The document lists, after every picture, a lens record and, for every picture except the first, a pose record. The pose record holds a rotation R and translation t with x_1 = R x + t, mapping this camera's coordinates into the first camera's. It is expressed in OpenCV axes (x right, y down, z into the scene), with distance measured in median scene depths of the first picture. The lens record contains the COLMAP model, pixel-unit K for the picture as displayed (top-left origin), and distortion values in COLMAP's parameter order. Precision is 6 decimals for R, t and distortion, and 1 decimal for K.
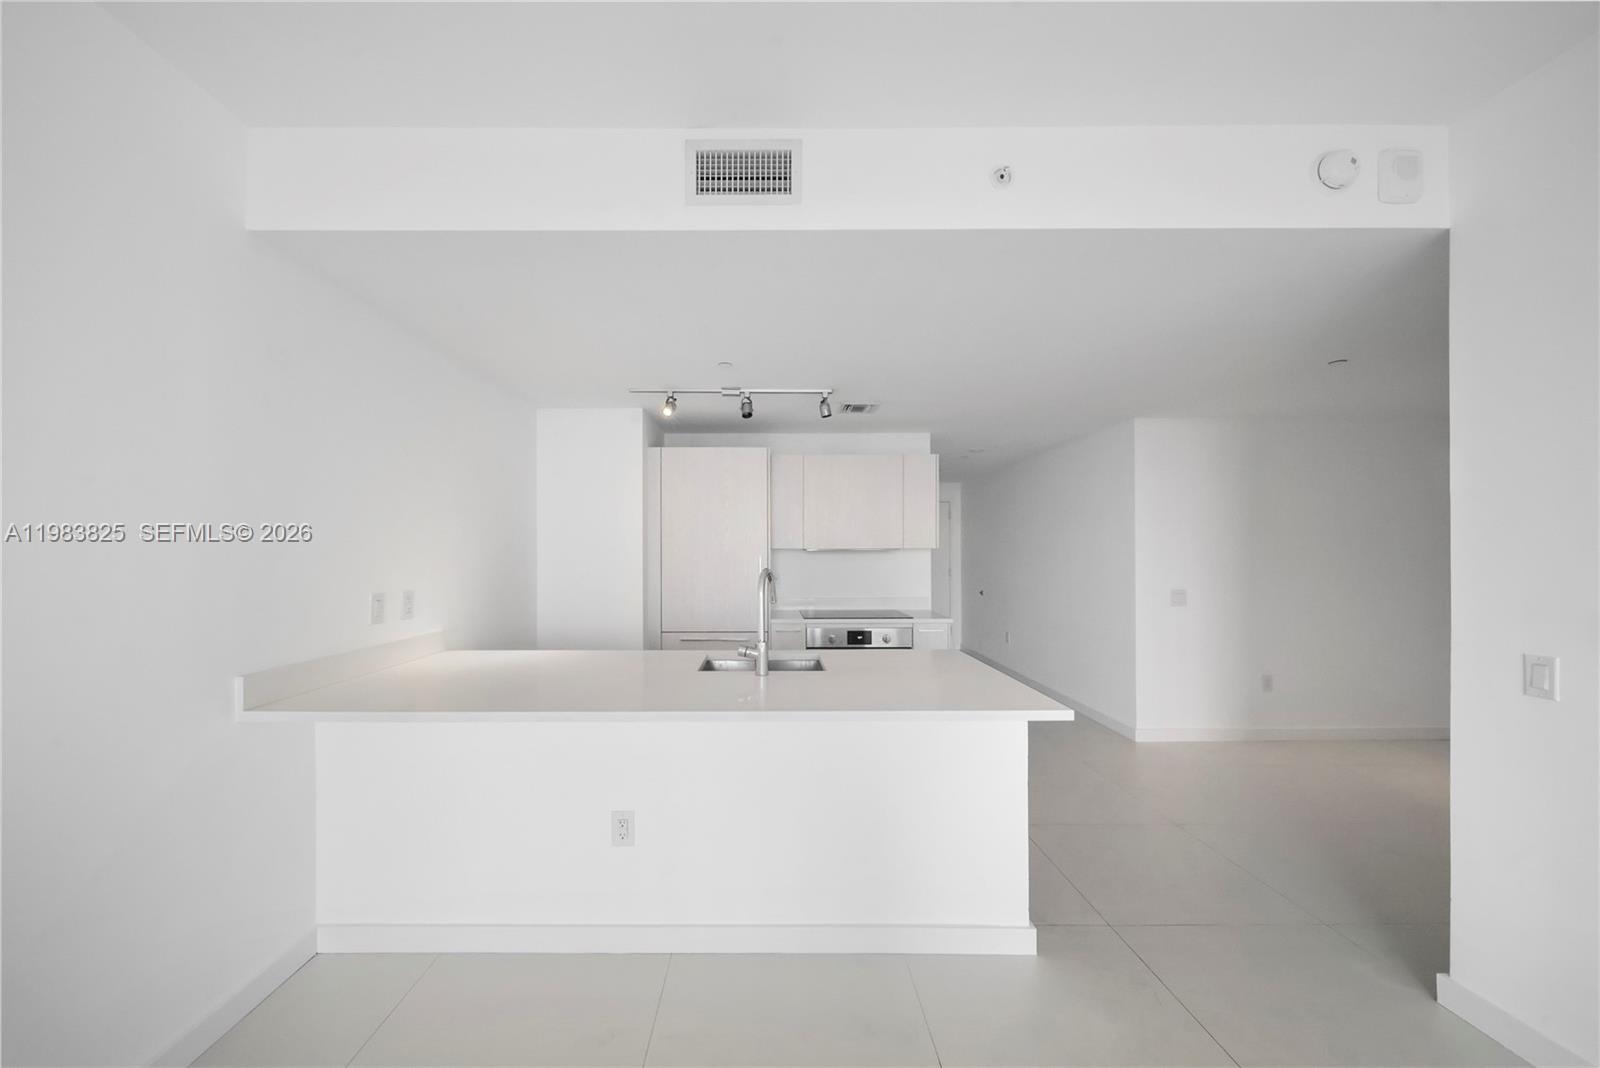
lens RADIAL K [[580.8, 0, 767.4], [0, 580.8, 546.7], [0, 0, 1]] dist [-0.001242, -0.000031]
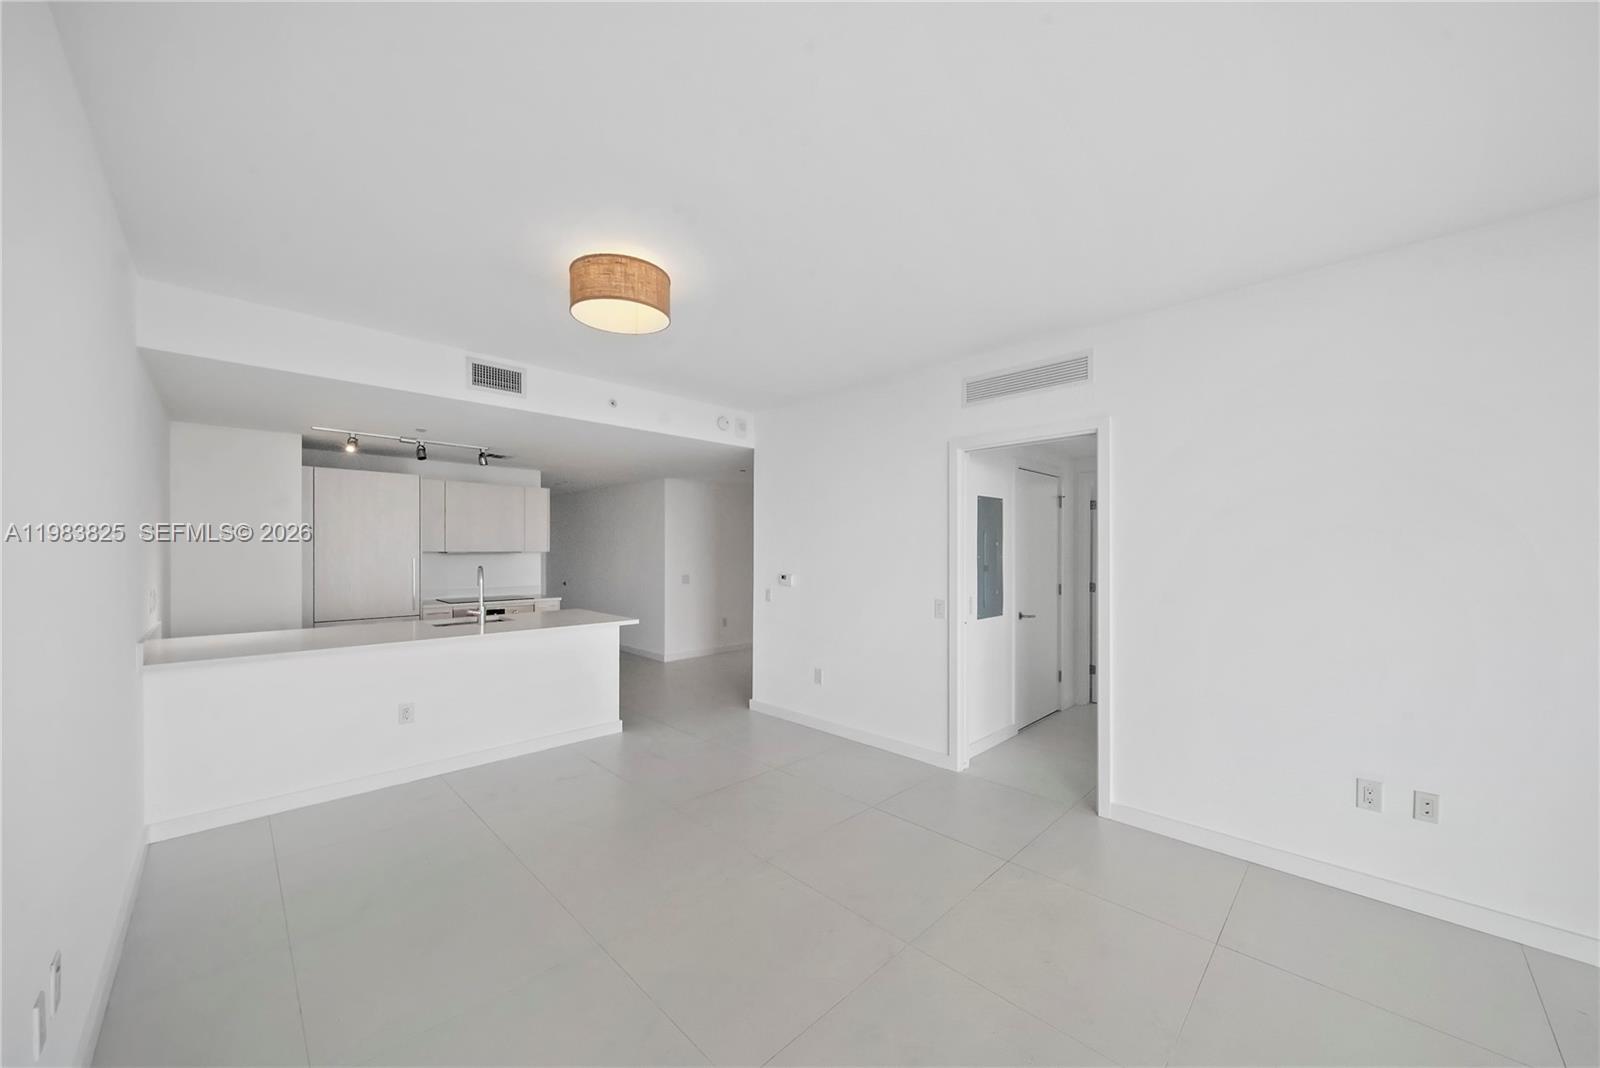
lens RADIAL K [[573.6, 0, 801.9], [0, 573.6, 557.1], [0, 0, 1]] dist [0.001292, 0.000061]
pose [[0.705846, -0.004619, 0.708351, -0.638354], [-0.011426, 0.999774, 0.017904, -0.039497], [-0.708274, -0.020731, 0.705634, -1.093258]]
